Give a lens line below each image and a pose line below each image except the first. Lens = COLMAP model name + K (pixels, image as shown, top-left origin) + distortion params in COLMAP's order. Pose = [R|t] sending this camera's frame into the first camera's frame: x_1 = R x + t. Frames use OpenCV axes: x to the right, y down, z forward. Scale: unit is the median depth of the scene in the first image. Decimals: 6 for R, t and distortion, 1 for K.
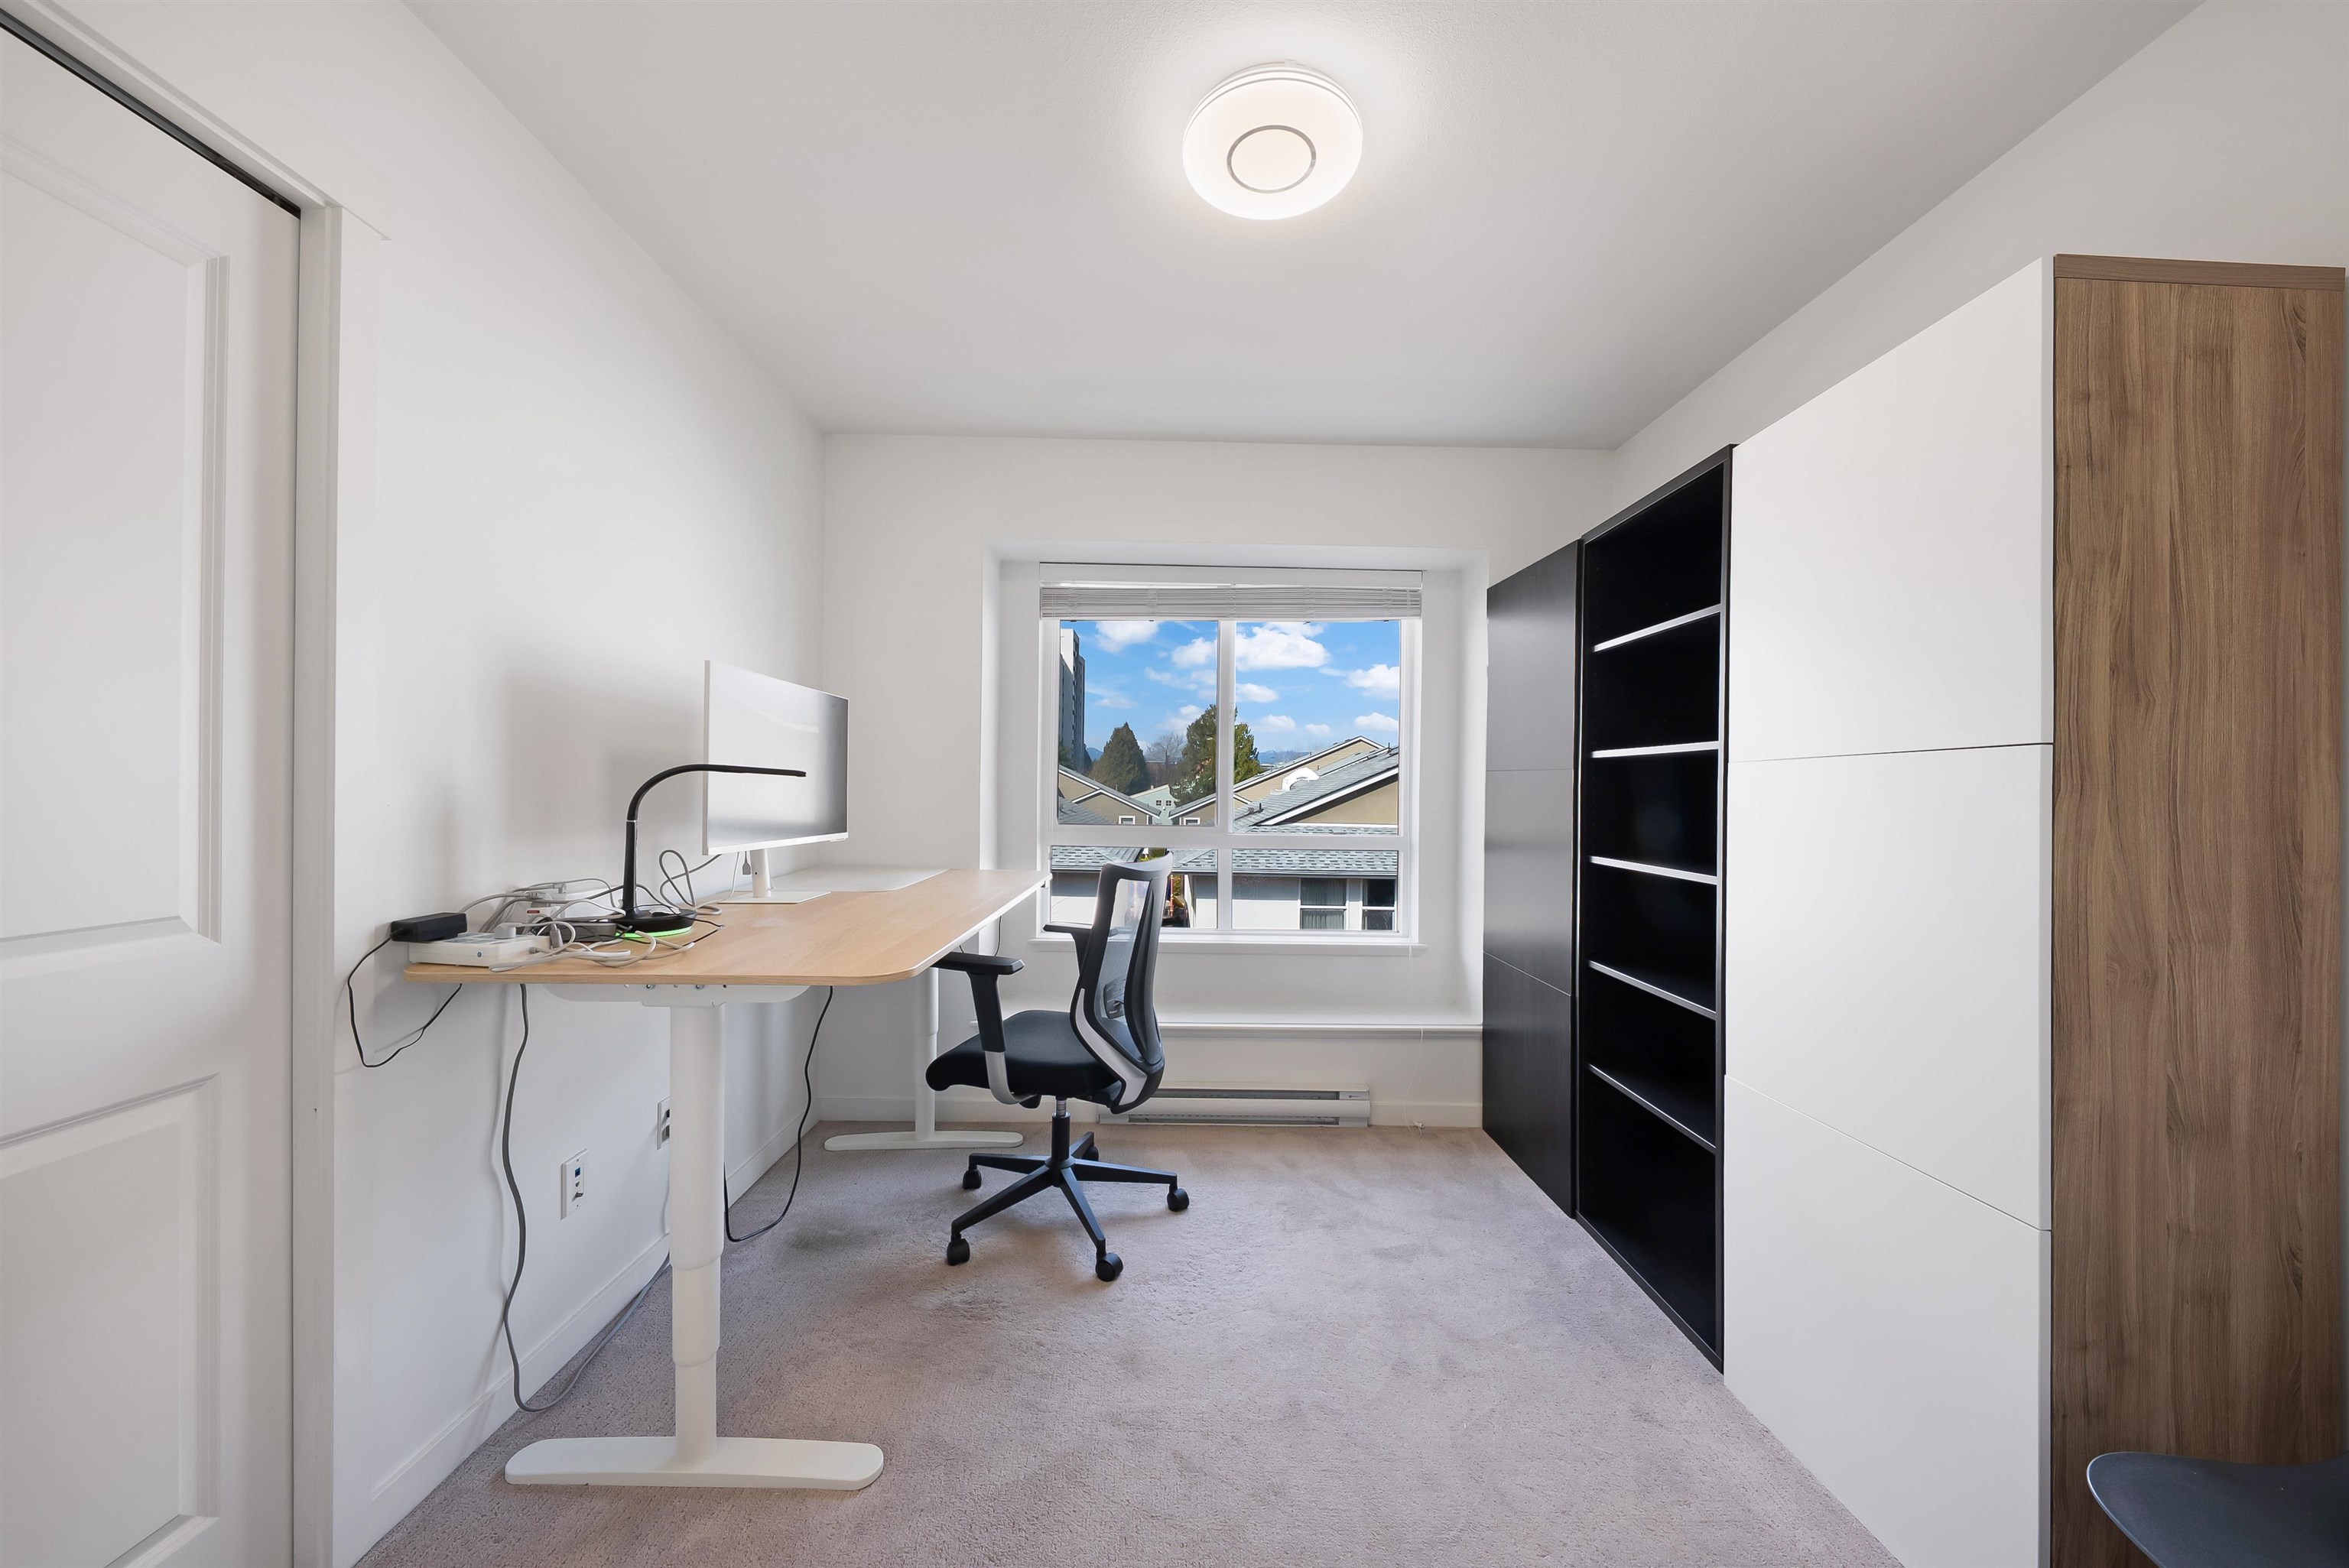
lens RADIAL K [[822.2, 0, 1192.5], [0, 822.2, 784.0], [0, 0, 1]] dist [0.002018, -0.002187]
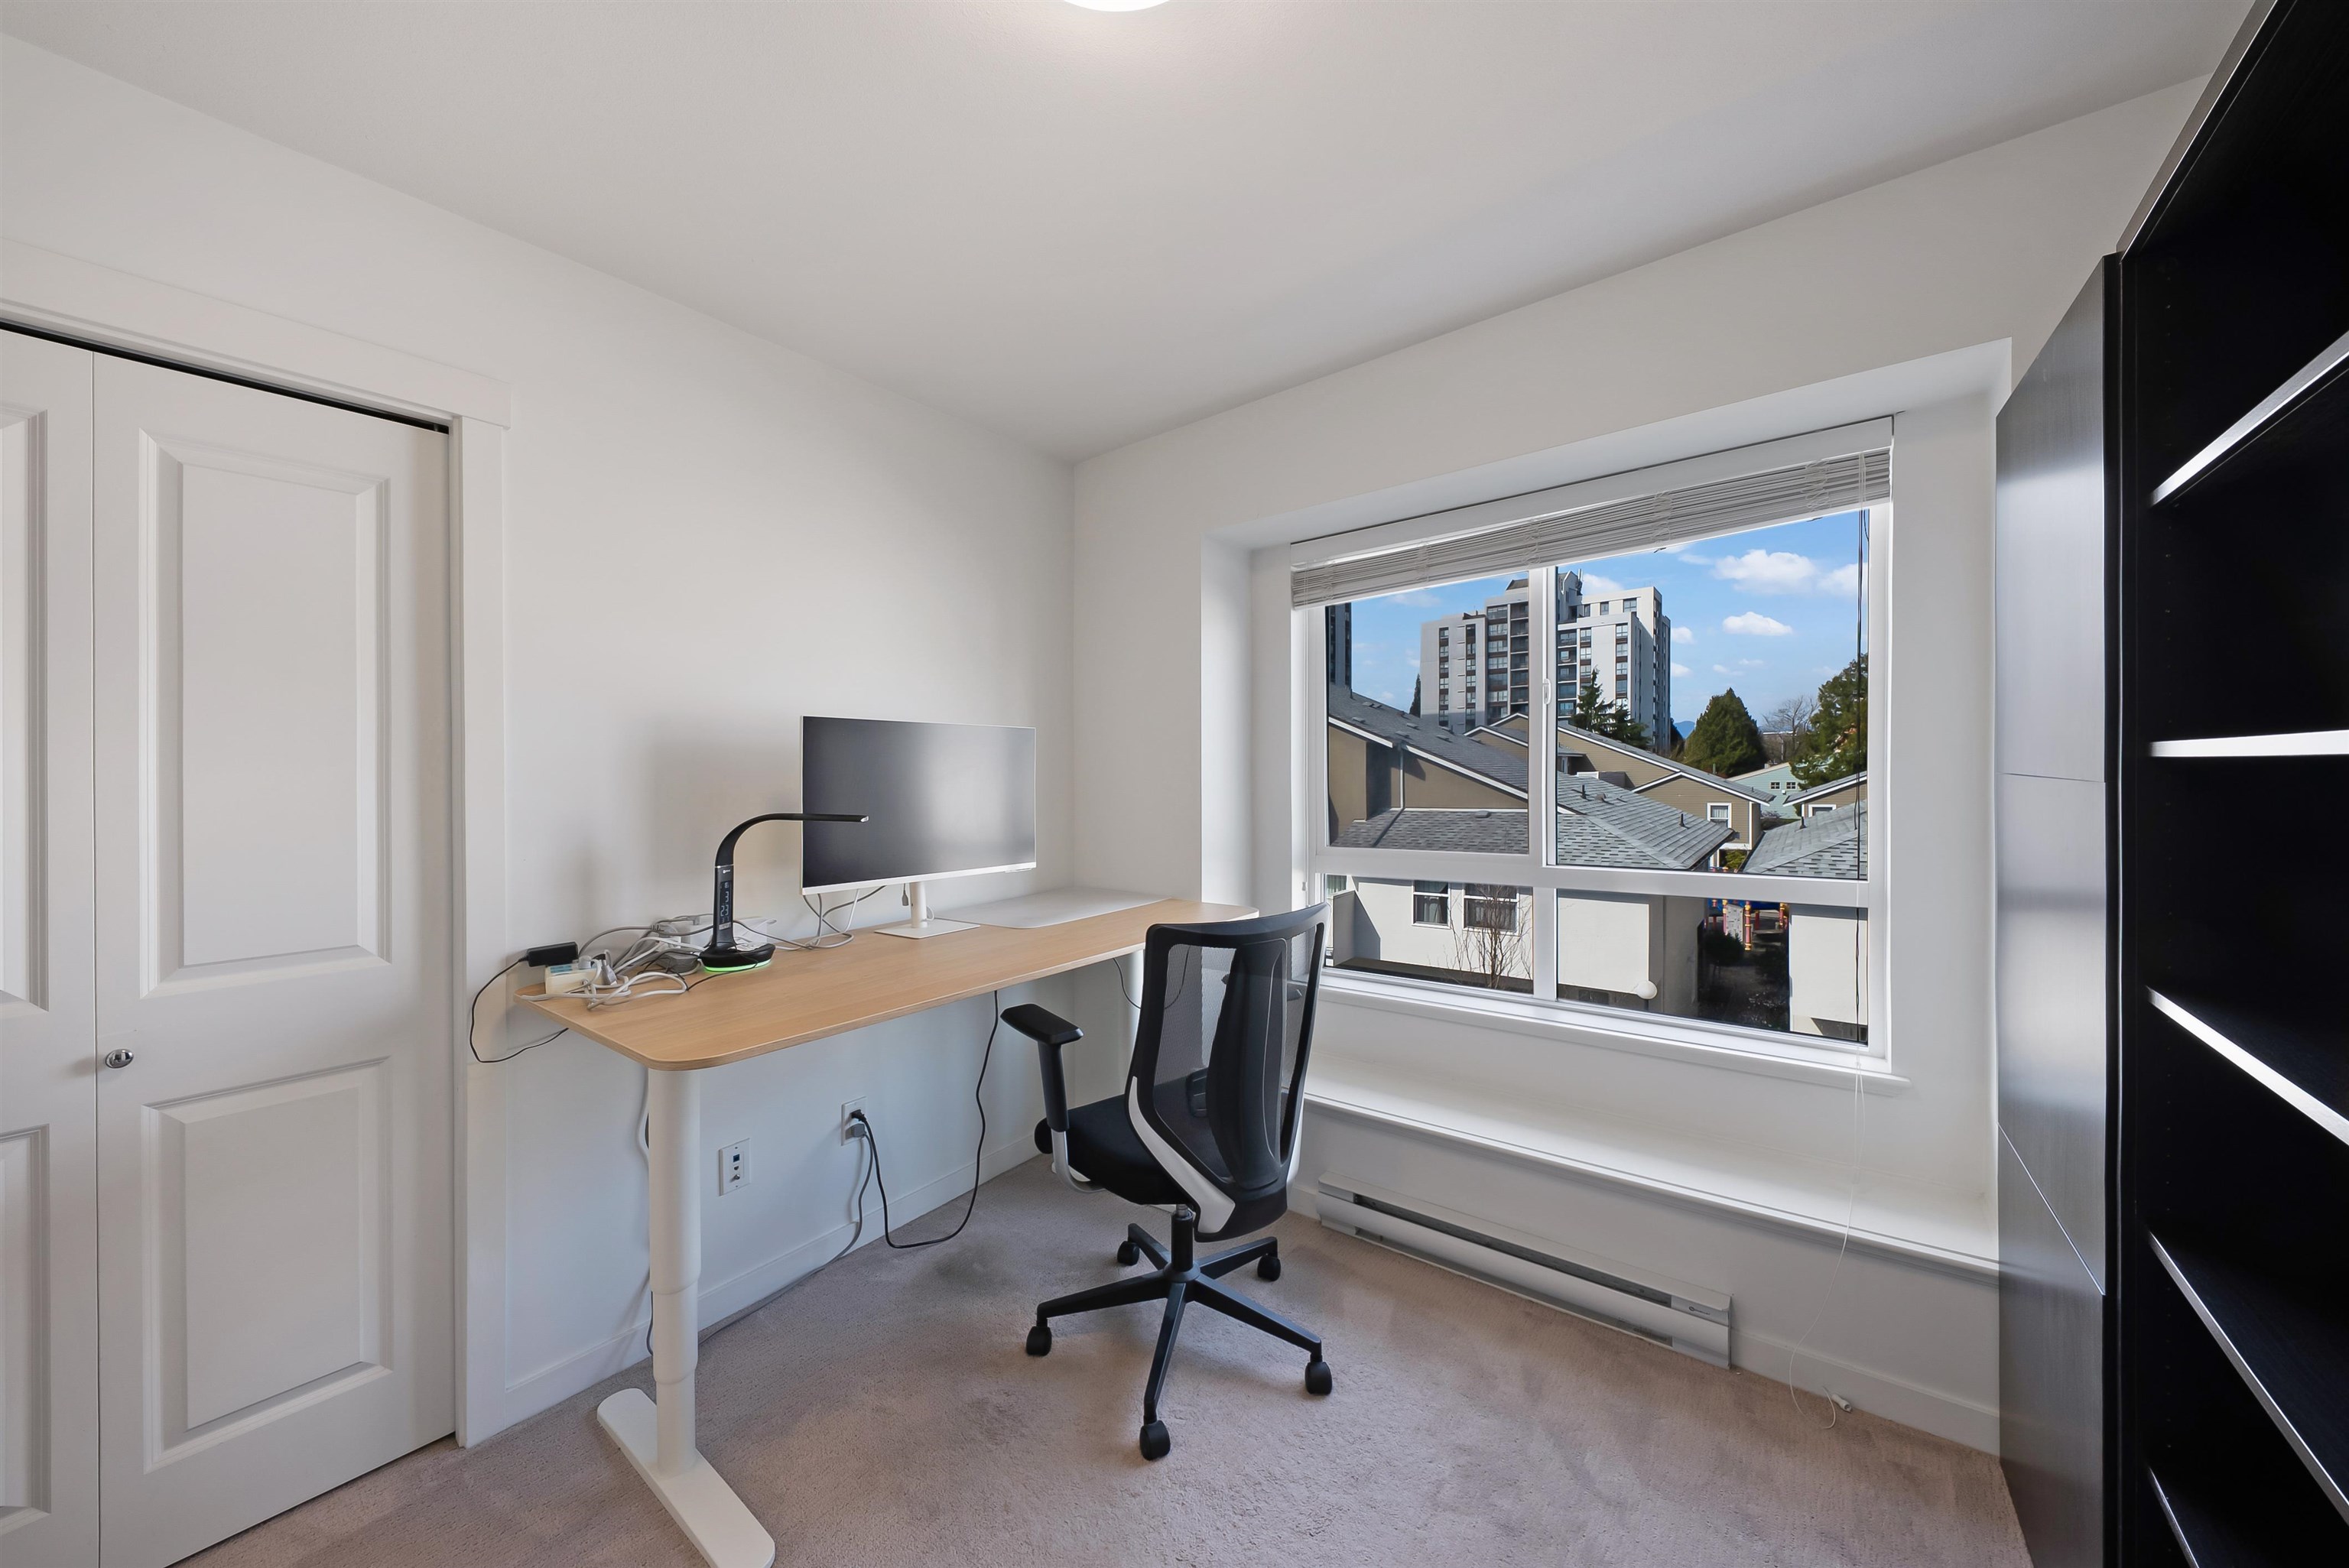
lens RADIAL K [[822.2, 0, 1168.0], [0, 822.2, 784.6], [0, 0, 1]] dist [0.002018, -0.002187]
pose [[0.774237, -0.023630, -0.632455, 0.359145], [0.033605, 0.999428, 0.003798, -0.035882], [0.632003, -0.024194, 0.774588, 0.353213]]
